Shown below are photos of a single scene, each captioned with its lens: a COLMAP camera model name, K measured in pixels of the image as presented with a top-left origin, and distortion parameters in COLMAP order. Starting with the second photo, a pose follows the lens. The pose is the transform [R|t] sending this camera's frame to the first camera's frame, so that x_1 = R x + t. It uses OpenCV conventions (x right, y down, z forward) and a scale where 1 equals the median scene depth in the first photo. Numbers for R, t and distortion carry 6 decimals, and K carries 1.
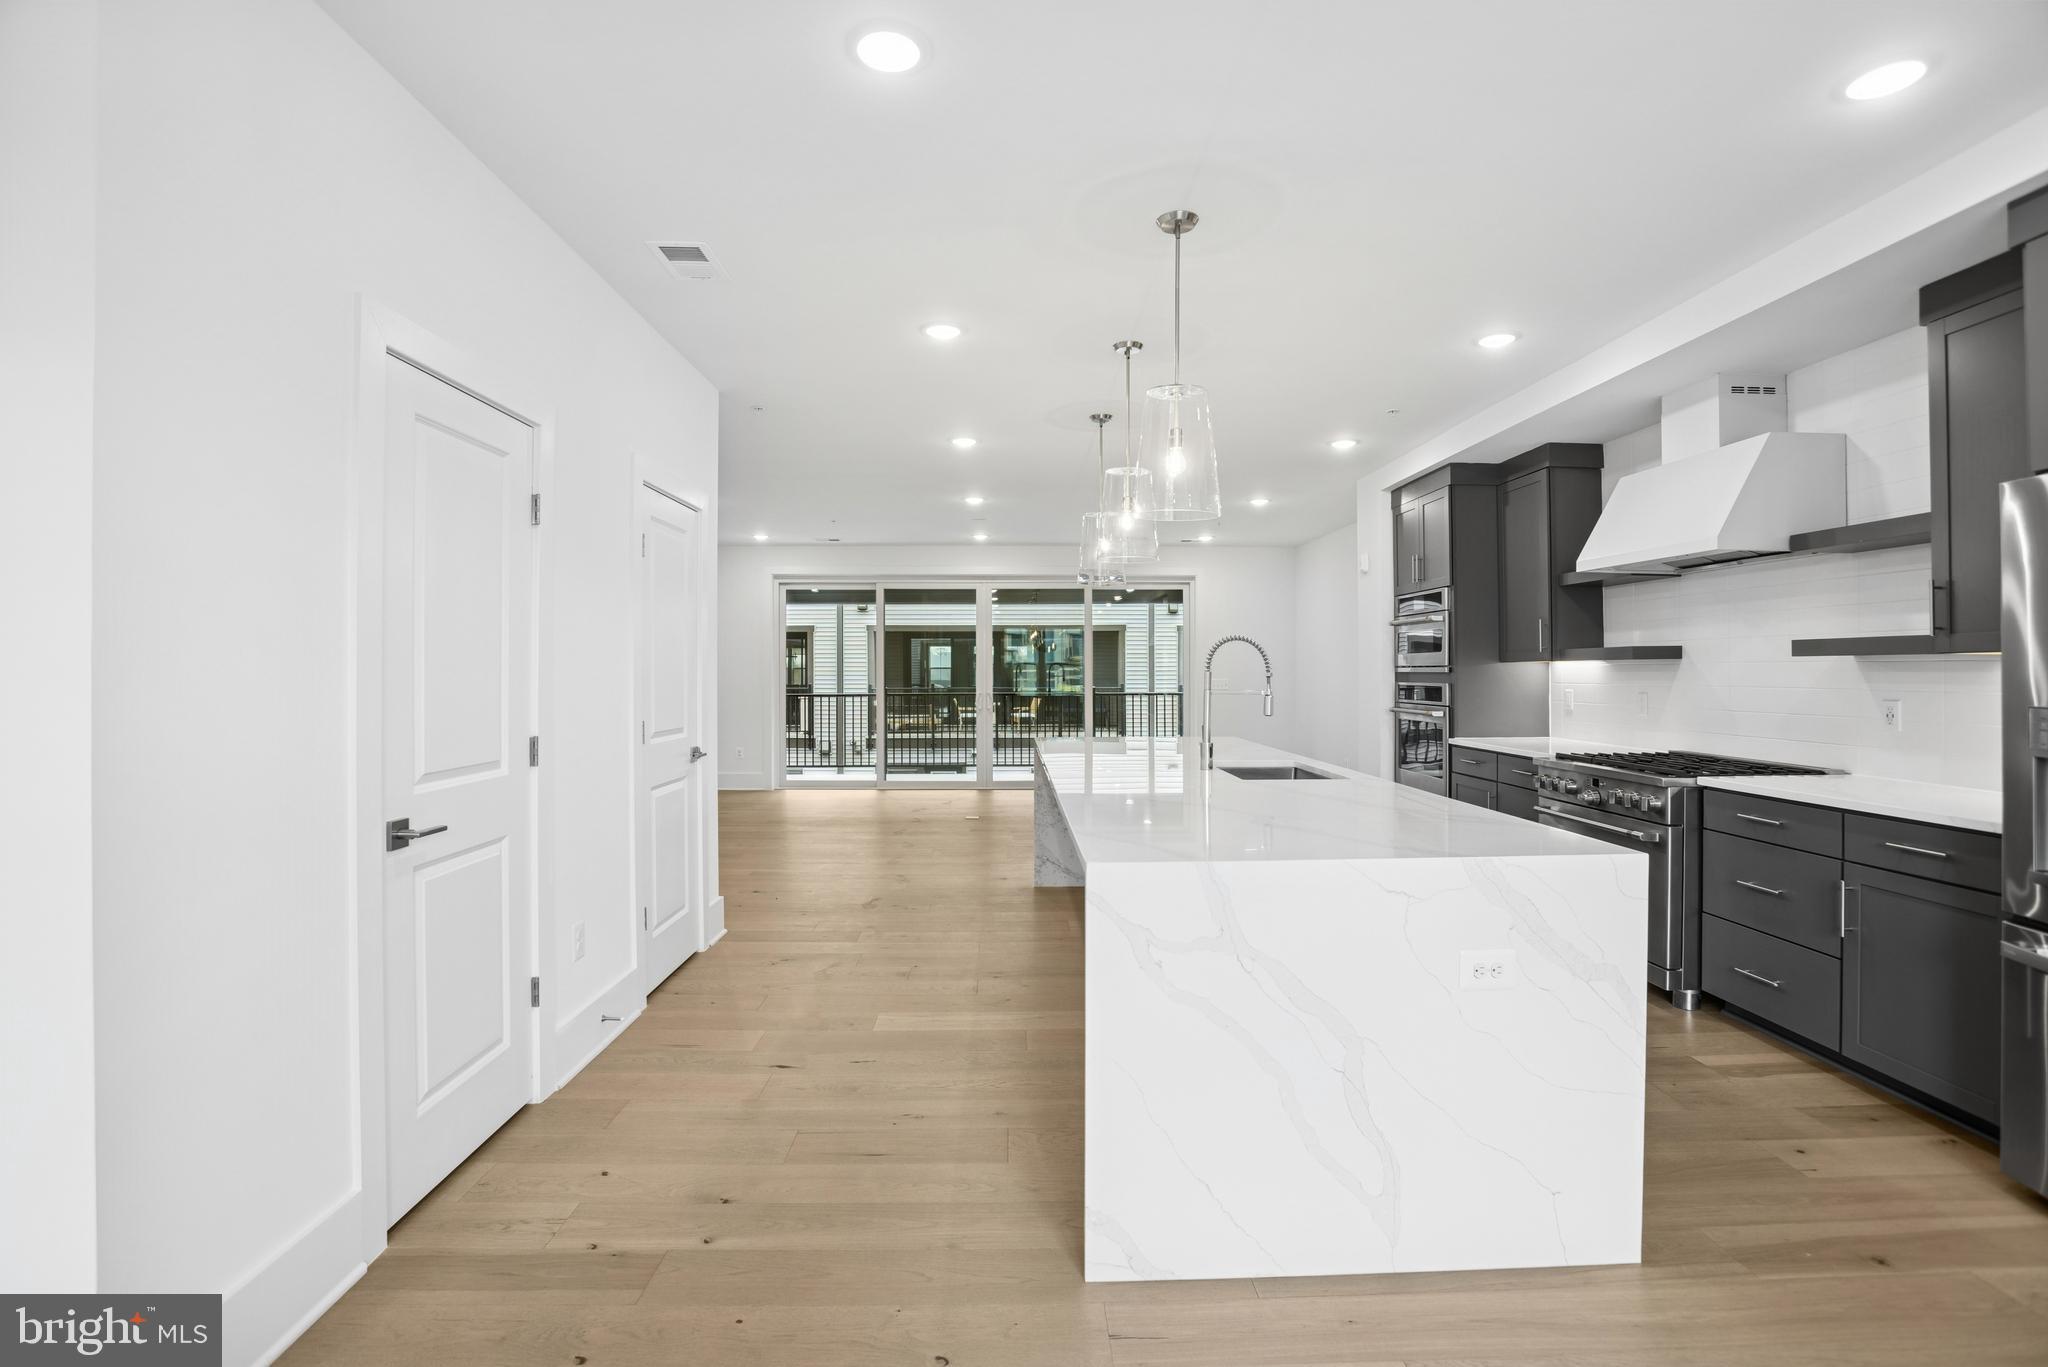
lens RADIAL K [[949.0, 0, 1027.5], [0, 949.0, 666.3], [0, 0, 1]] dist [-0.078691, 0.031654]
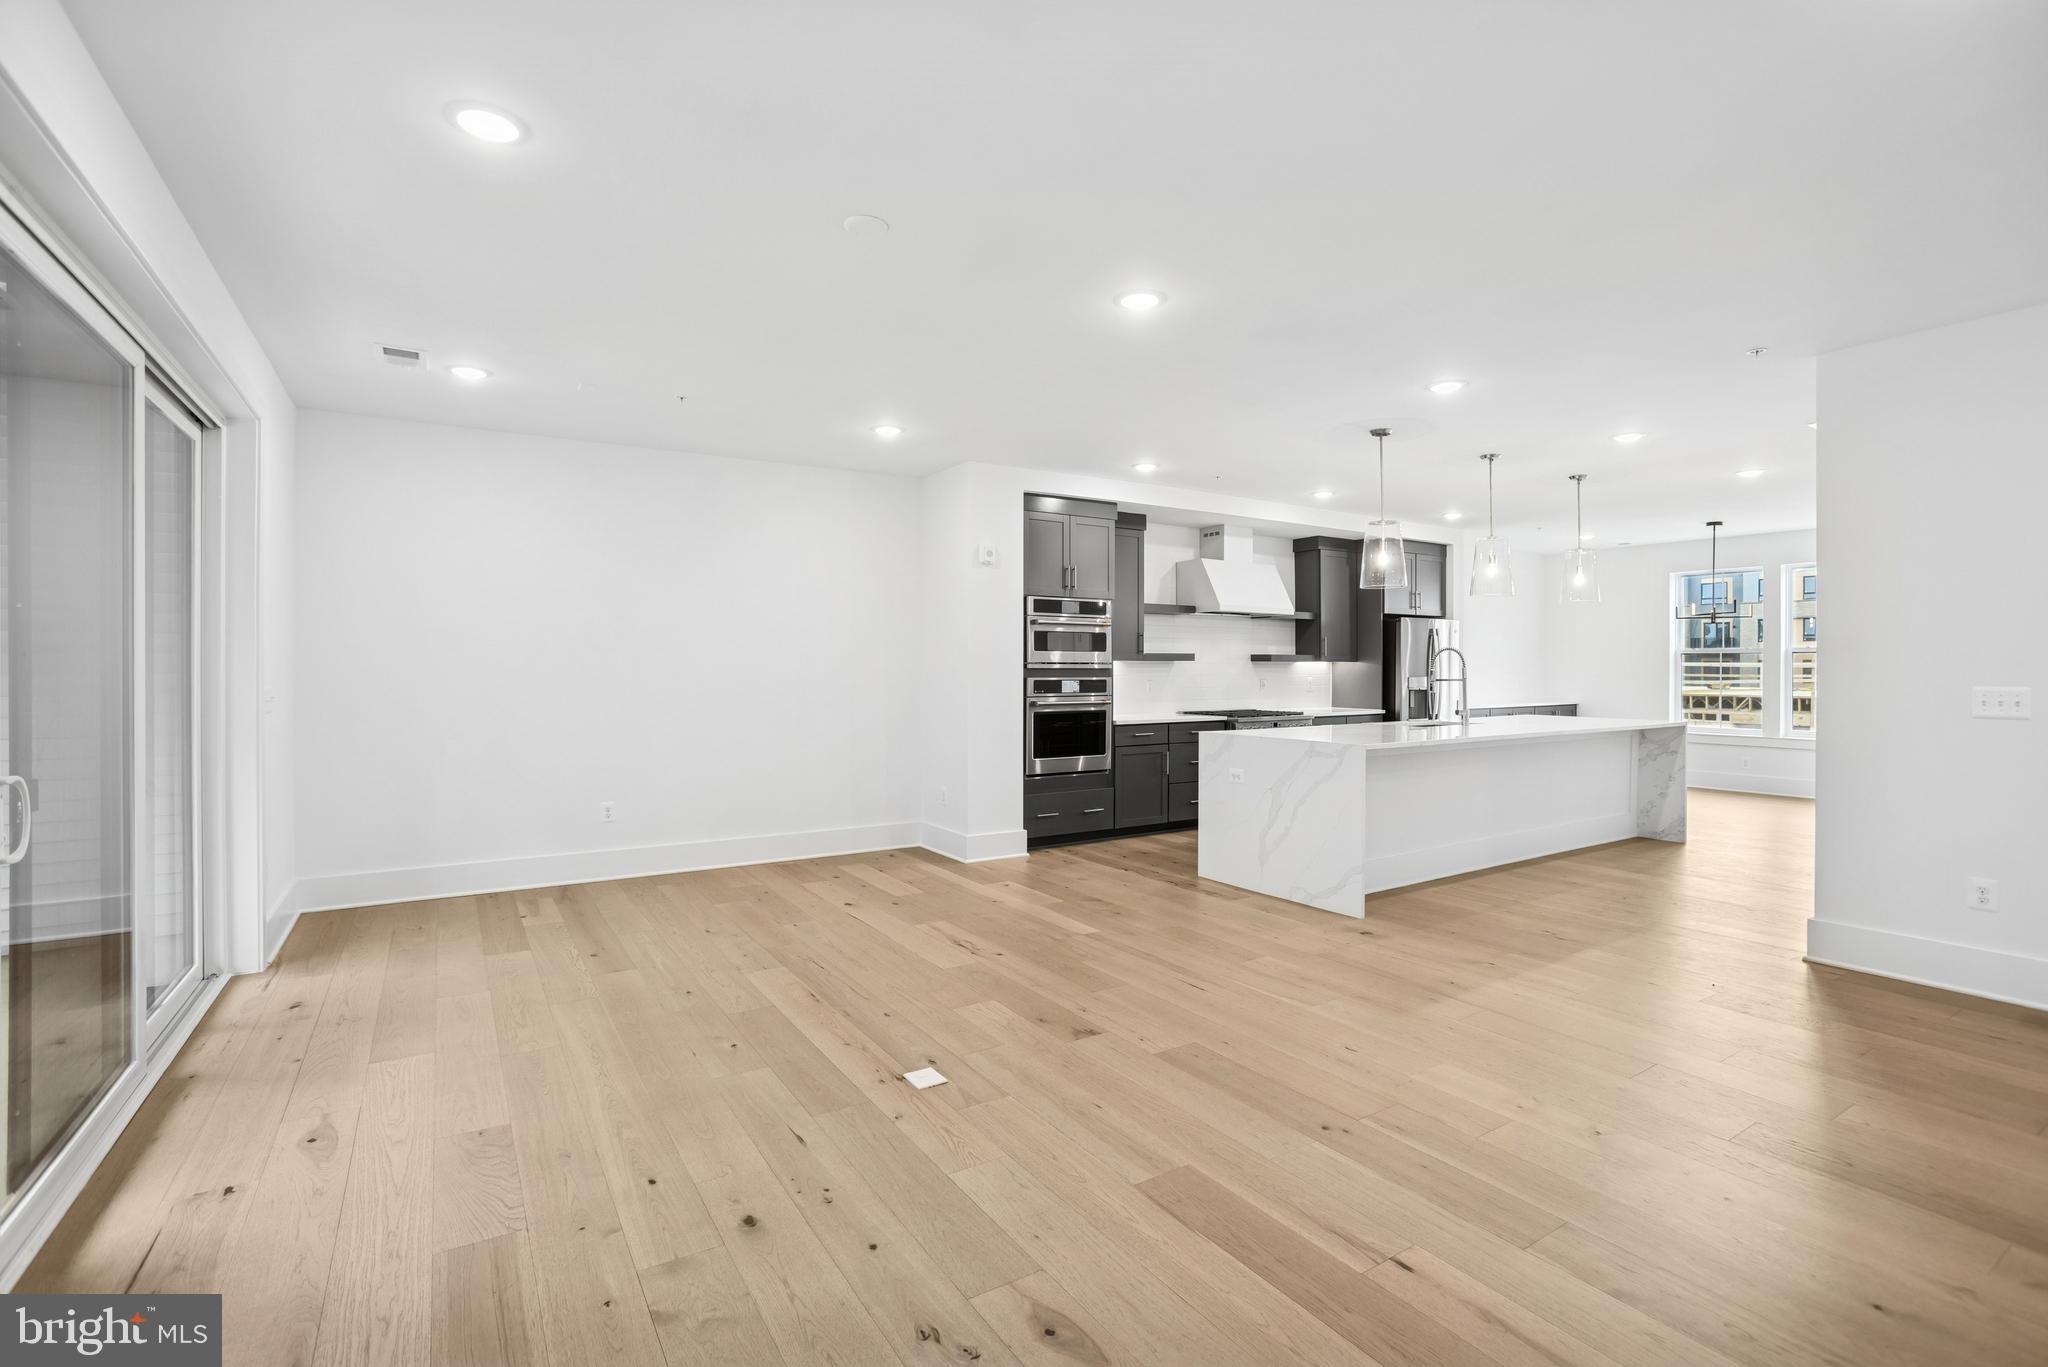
lens RADIAL K [[937.9, 0, 1026.7], [0, 937.9, 671.6], [0, 0, 1]] dist [-0.064697, 0.030224]
pose [[-0.513883, -0.004846, 0.857846, -0.799541], [-0.004416, 0.999986, 0.003004, 0.010017], [-0.857849, -0.002245, -0.513897, 2.425421]]
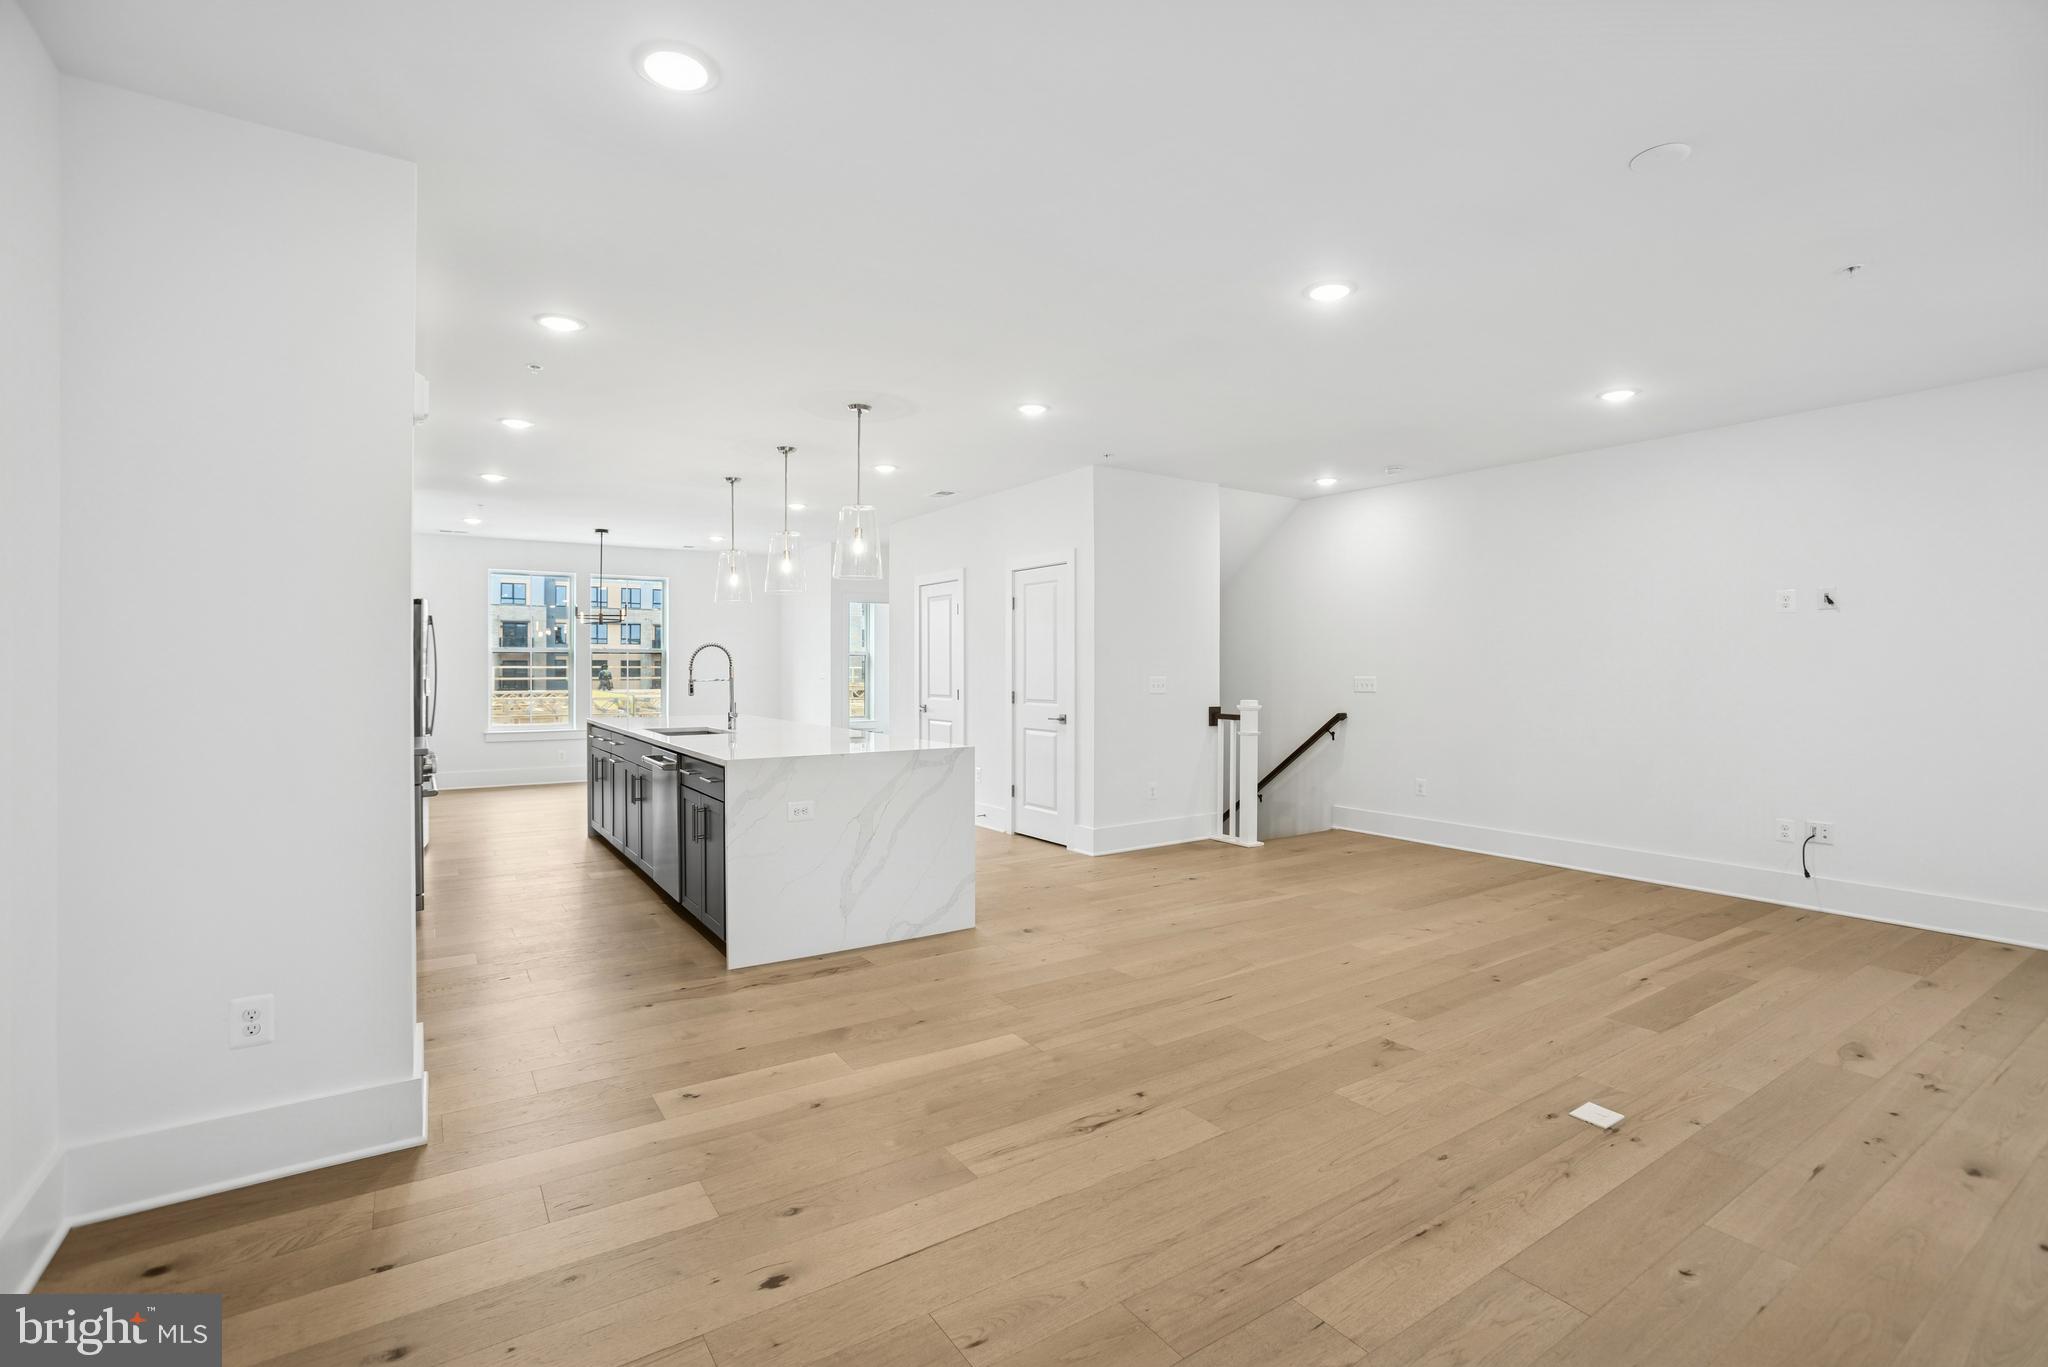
lens RADIAL K [[937.9, 0, 1026.7], [0, 937.9, 671.6], [0, 0, 1]] dist [-0.064697, 0.030224]
pose [[-0.848708, 0.003892, -0.528848, 0.570246], [0.003407, 0.999992, 0.001893, 0.011979], [0.528851, -0.000195, -0.848715, 2.457103]]
